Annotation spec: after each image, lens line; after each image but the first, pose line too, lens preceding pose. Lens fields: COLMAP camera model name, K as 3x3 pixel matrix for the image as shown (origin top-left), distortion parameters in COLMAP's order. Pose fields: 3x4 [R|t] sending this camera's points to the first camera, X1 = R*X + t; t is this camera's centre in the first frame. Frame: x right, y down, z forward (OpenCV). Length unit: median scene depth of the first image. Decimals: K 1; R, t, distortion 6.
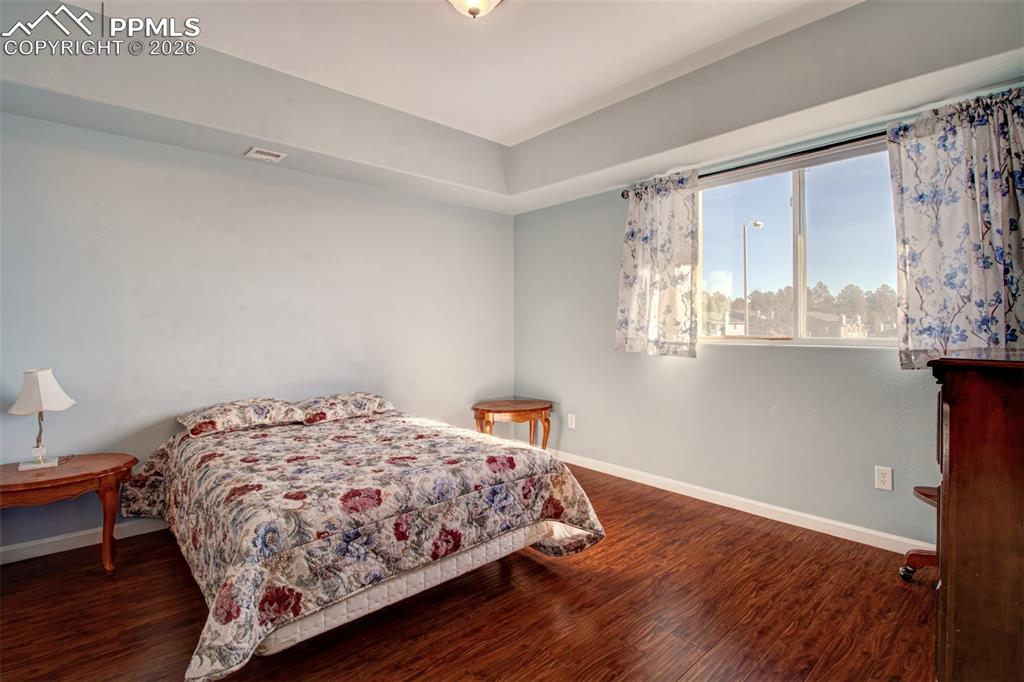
lens RADIAL K [[480.6, 0, 525.3], [0, 480.6, 336.9], [0, 0, 1]] dist [-0.000994, -0.012052]
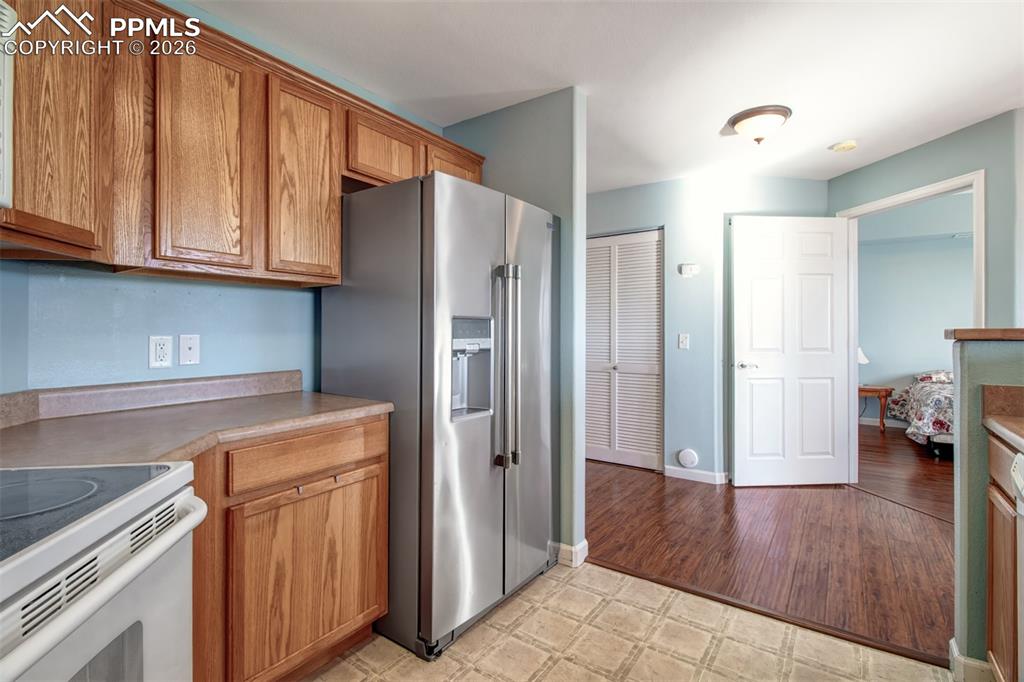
lens RADIAL K [[479.2, 0, 509.5], [0, 479.2, 330.9], [0, 0, 1]] dist [0.001750, -0.012295]
pose [[0.203272, -0.007697, -0.979092, 1.019036], [-0.008920, 0.999913, -0.009713, 0.012559], [0.979082, 0.010707, 0.203185, -1.235412]]
